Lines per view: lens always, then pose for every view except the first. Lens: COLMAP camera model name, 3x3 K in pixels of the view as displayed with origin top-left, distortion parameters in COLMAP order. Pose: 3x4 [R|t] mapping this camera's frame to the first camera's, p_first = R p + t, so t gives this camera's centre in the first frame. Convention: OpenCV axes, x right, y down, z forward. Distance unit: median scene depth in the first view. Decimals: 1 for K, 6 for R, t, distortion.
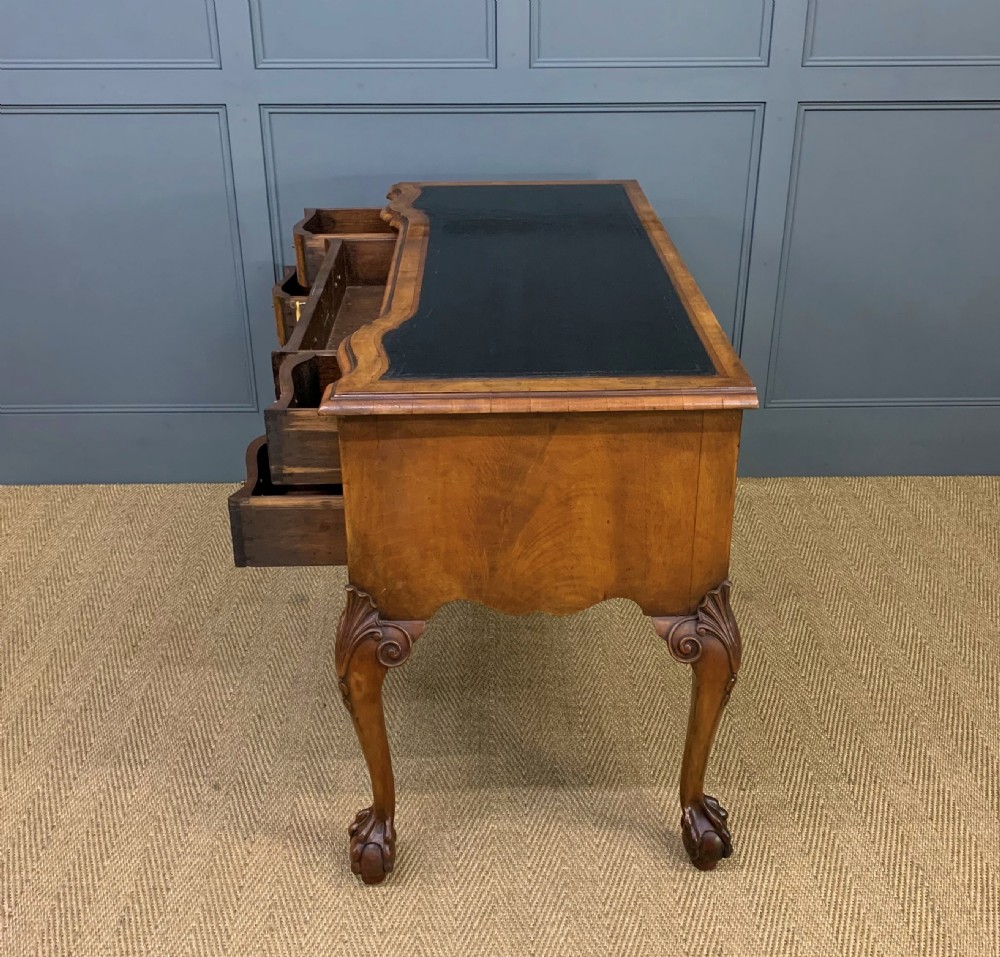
lens RADIAL K [[1119.4, 0, 507.4], [0, 1119.4, 469.6], [0, 0, 1]] dist [0.042524, 0.000000]
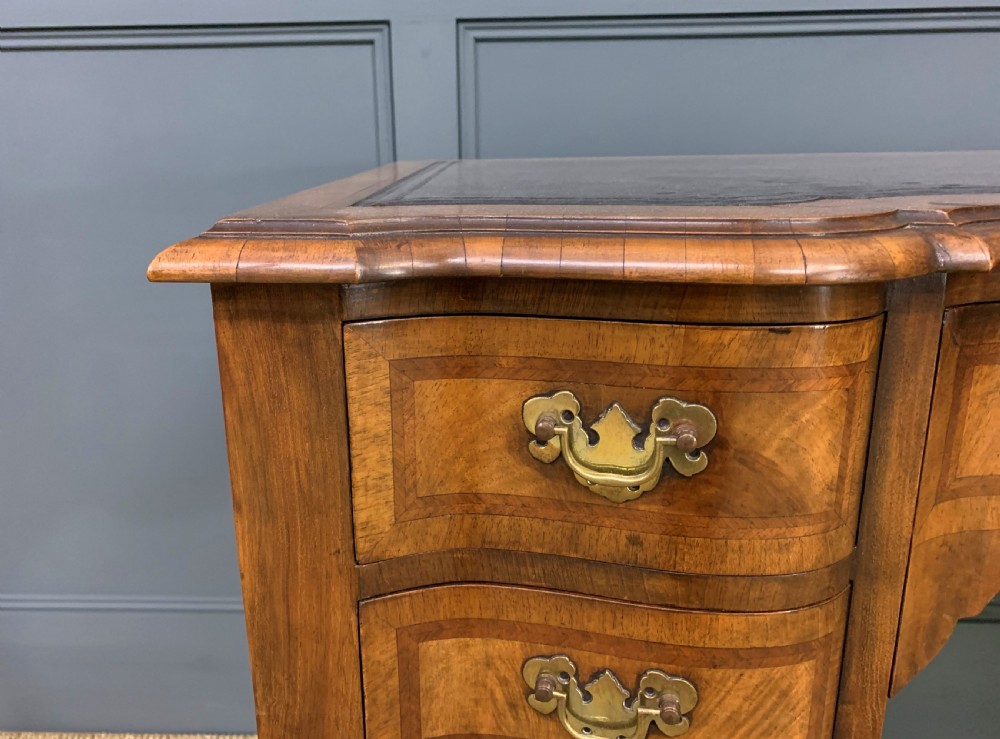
lens RADIAL K [[784.8, 0, 477.9], [0, 784.8, 356.1], [0, 0, 1]] dist [0.008938, -0.014003]
pose [[0.997828, 0.000746, -0.065865, -0.209471], [-0.012070, 0.985074, -0.171706, -0.137019], [0.064754, 0.172128, 0.982944, 0.768206]]
